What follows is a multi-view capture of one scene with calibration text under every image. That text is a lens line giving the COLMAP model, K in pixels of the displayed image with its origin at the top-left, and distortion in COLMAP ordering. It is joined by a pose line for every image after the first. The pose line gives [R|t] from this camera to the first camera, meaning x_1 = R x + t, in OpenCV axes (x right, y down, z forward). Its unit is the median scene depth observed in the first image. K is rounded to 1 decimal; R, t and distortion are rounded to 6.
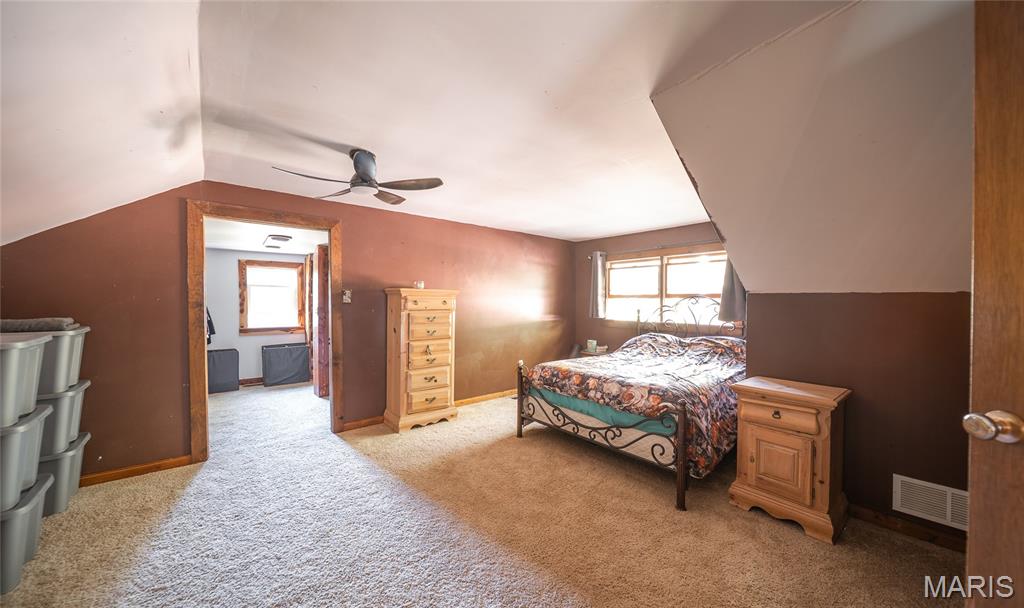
lens RADIAL K [[363.5, 0, 512.0], [0, 363.5, 304.0], [0, 0, 1]] dist [0.000409, 0.000019]
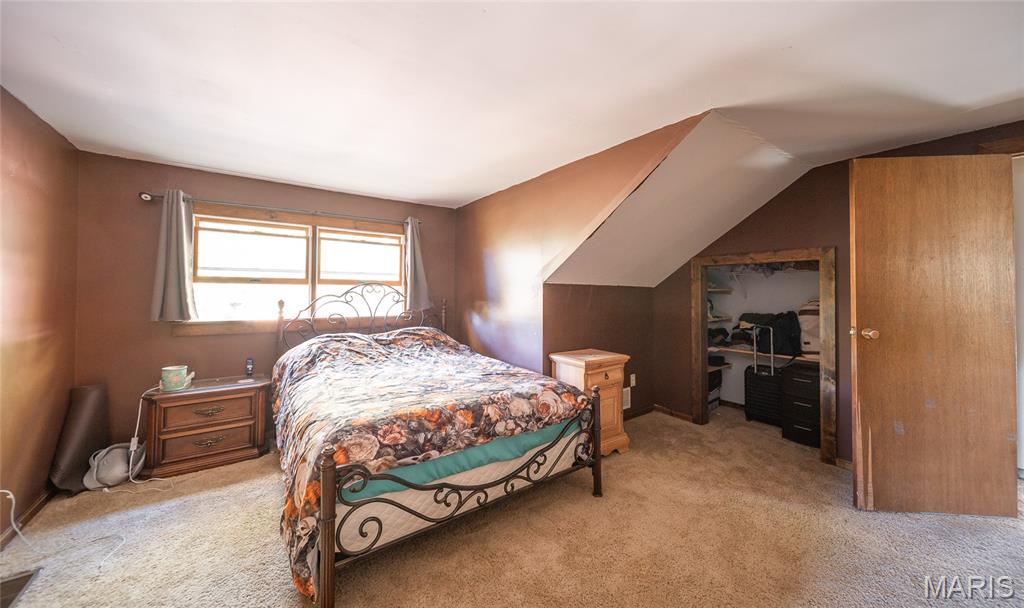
lens RADIAL K [[358.7, 0, 513.9], [0, 358.7, 282.3], [0, 0, 1]] dist [0.001455, 0.000099]
pose [[0.053378, 0.023267, 0.998303, -0.404785], [-0.000651, 0.999729, -0.023266, -0.005524], [-0.998574, 0.000592, 0.053379, 0.846413]]
